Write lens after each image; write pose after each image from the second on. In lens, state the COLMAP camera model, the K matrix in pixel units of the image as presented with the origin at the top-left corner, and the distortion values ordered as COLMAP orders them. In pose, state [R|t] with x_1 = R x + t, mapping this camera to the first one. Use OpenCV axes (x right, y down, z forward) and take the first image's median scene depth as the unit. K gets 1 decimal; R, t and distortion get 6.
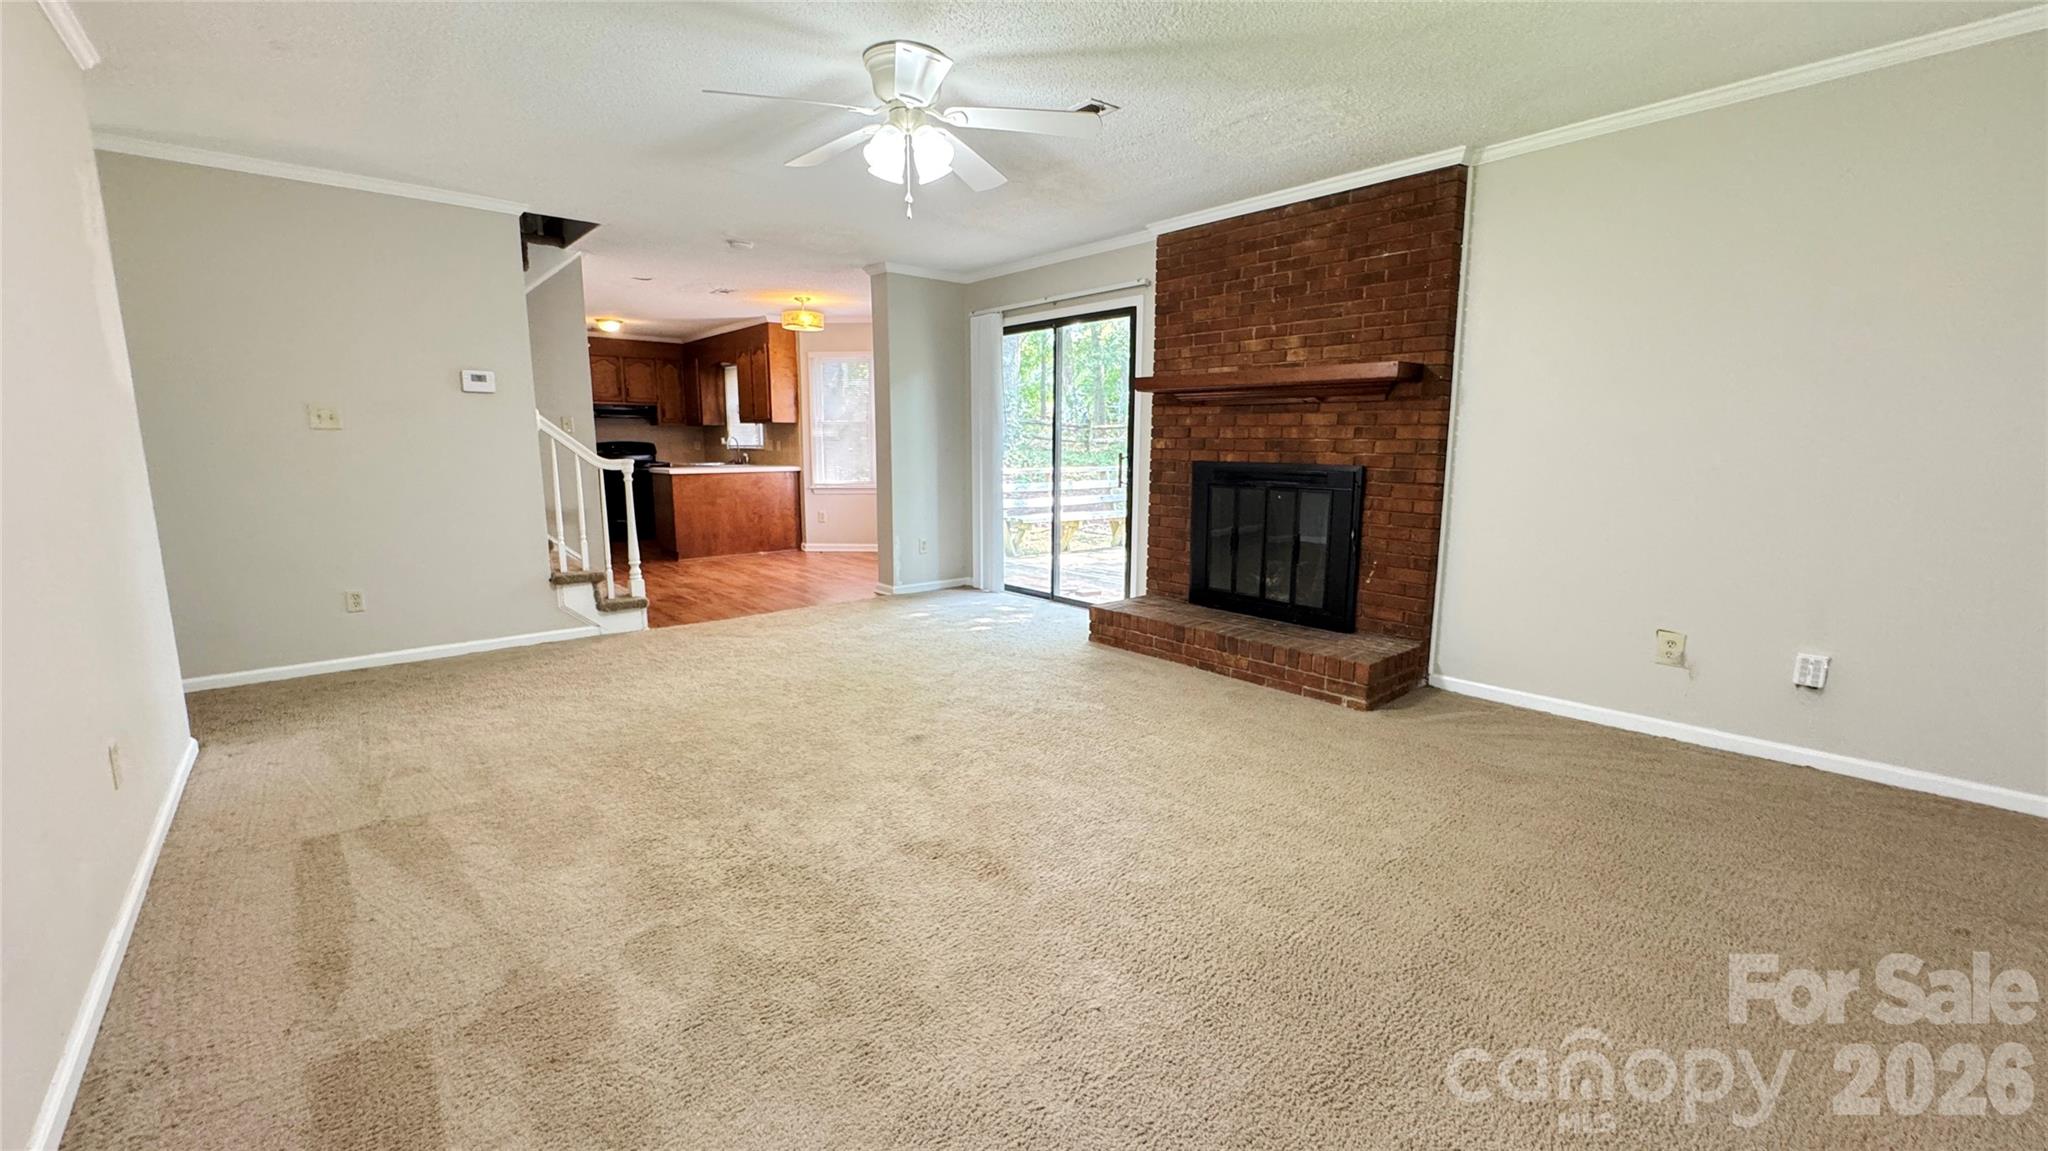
lens RADIAL K [[836.2, 0, 1023.8], [0, 836.2, 572.5], [0, 0, 1]] dist [0.001131, -0.000116]
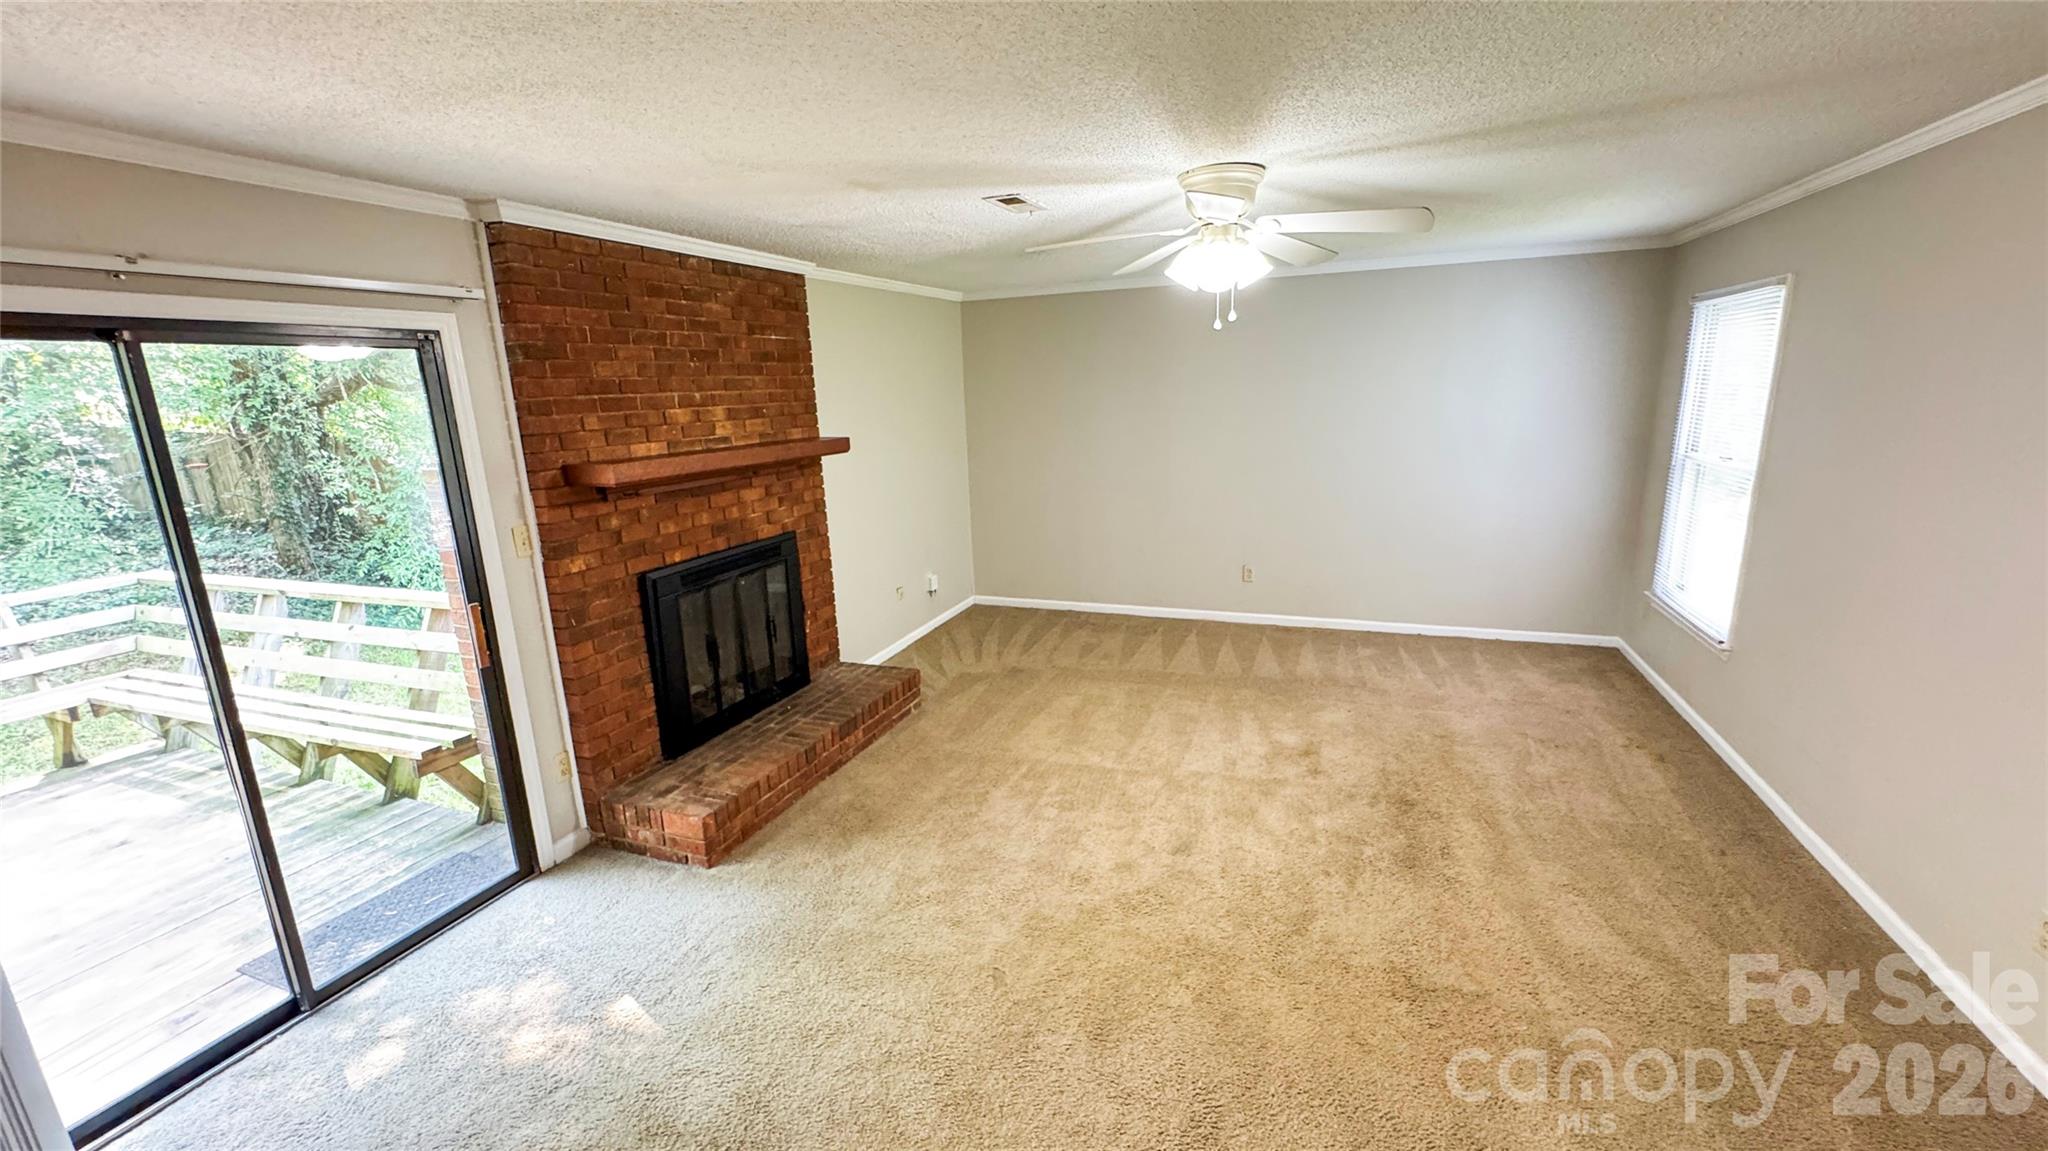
lens RADIAL K [[836.2, 0, 1025.2], [0, 836.2, 578.2], [0, 0, 1]] dist [0.001131, -0.000116]
pose [[-0.470886, -0.187154, 0.862113, -0.612585], [0.173300, 0.938573, 0.298409, -0.309345], [-0.865005, 0.289920, -0.409527, 1.093309]]
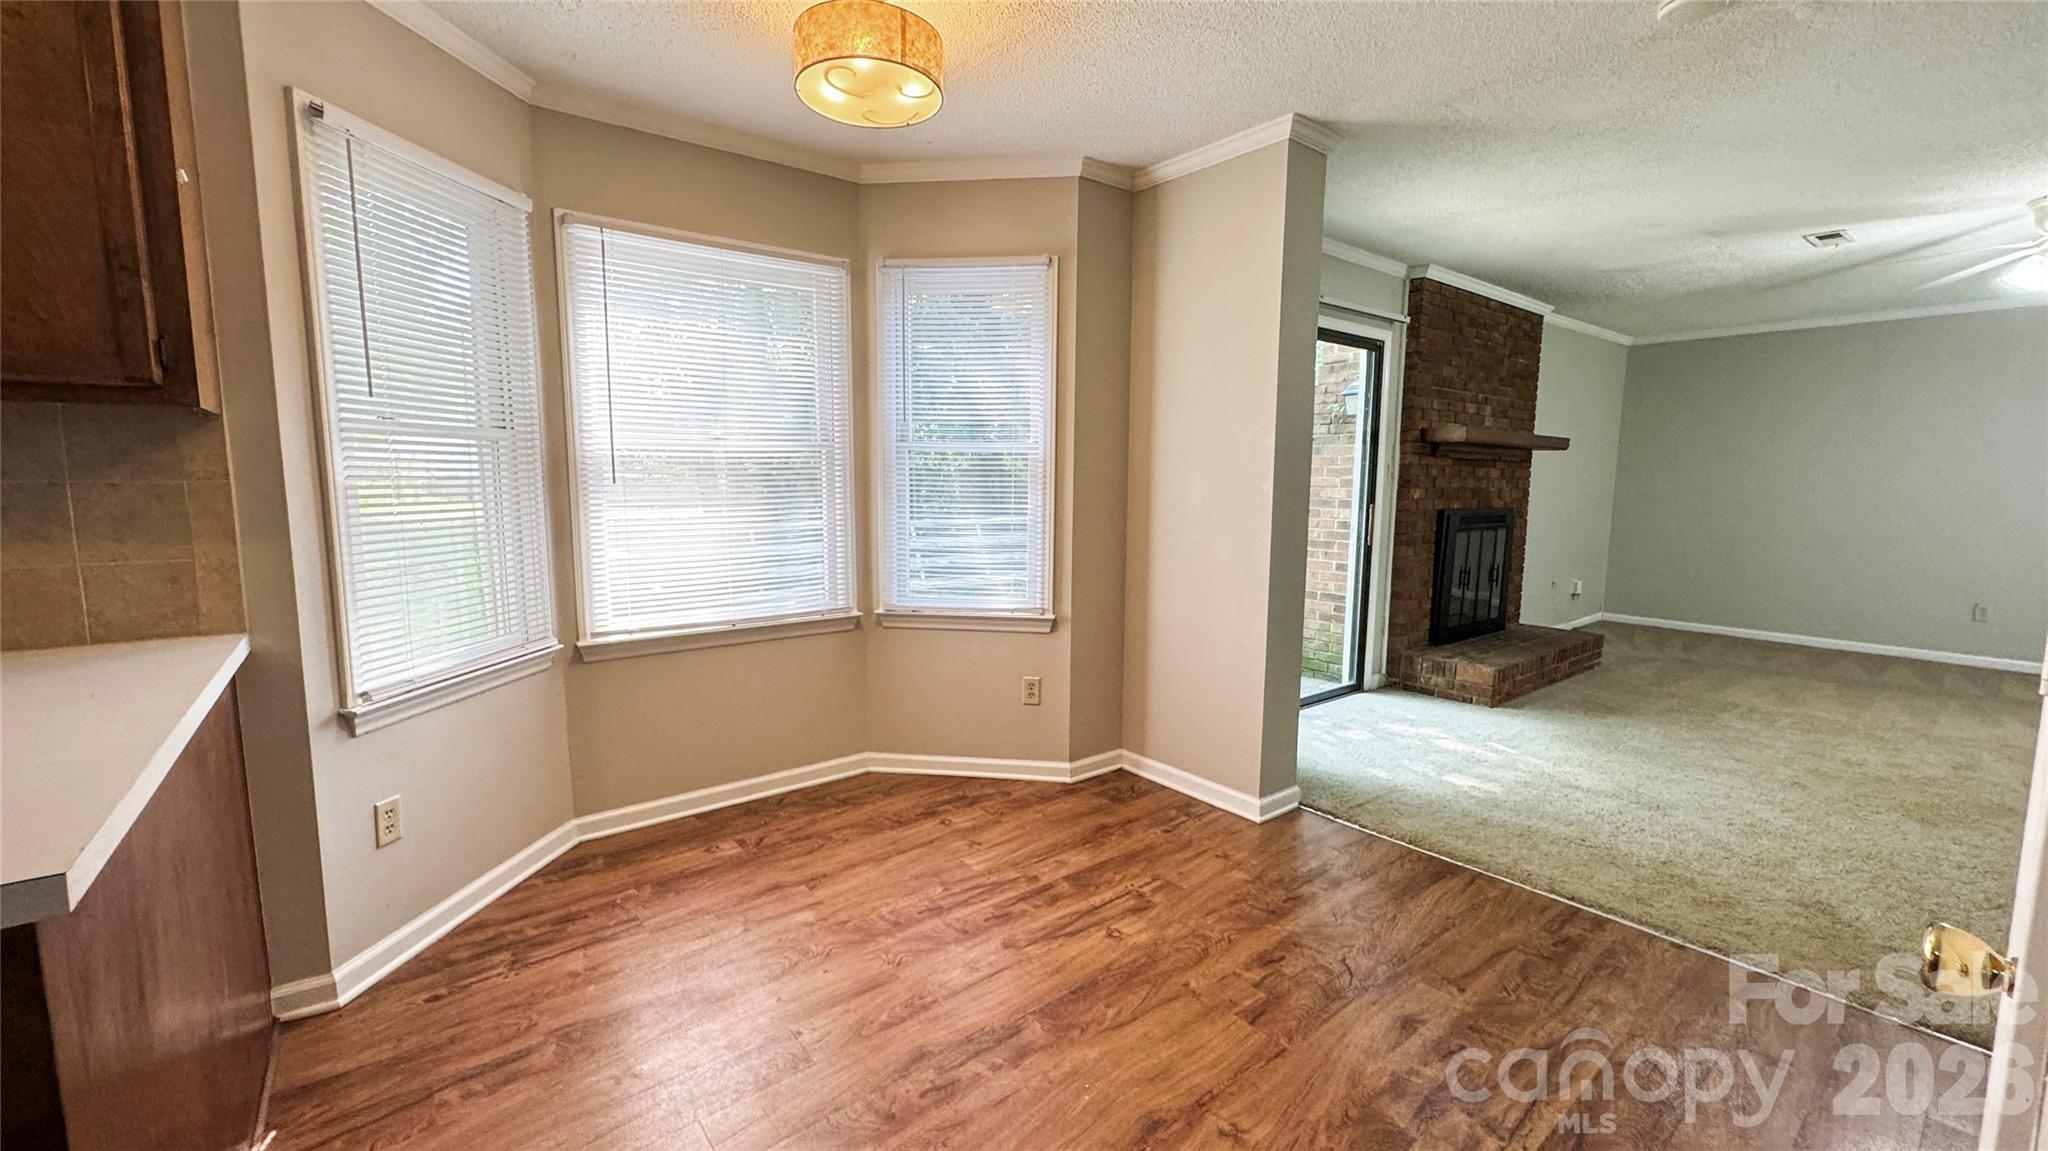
lens RADIAL K [[836.2, 0, 1015.6], [0, 836.2, 576.3], [0, 0, 1]] dist [0.001131, -0.000116]
pose [[0.043759, -0.124115, 0.991302, -0.934017], [0.150501, 0.981748, 0.116275, -0.274325], [-0.987641, 0.144104, 0.061640, 1.591978]]
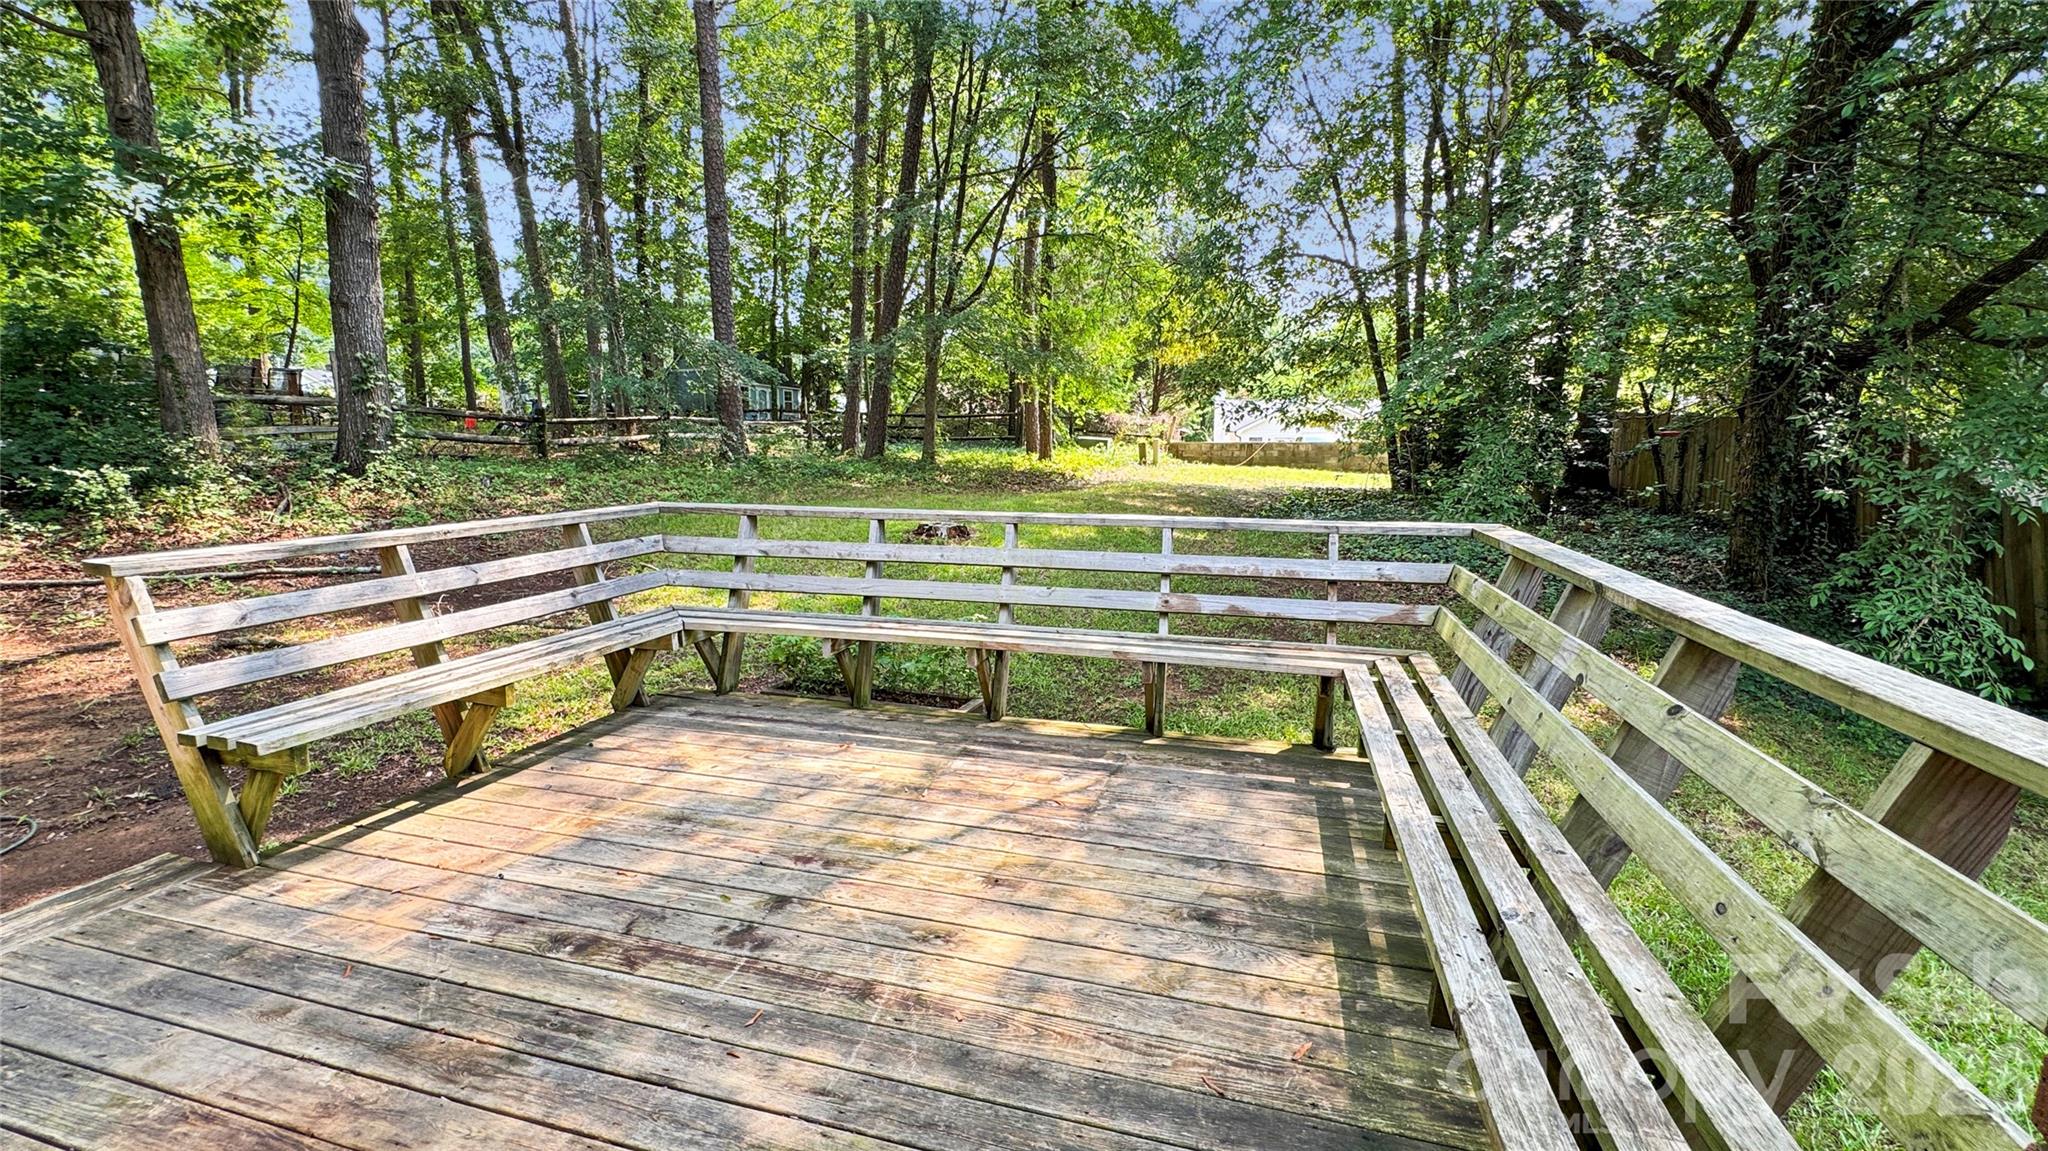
lens RADIAL K [[836.2, 0, 1035.3], [0, 836.2, 577.0], [0, 0, 1]] dist [0.001131, -0.000116]
pose [[0.829167, -0.097835, 0.550373, 0.127462], [0.093259, 0.994977, 0.036369, -0.203823], [-0.551167, 0.021171, 0.834126, 1.230773]]
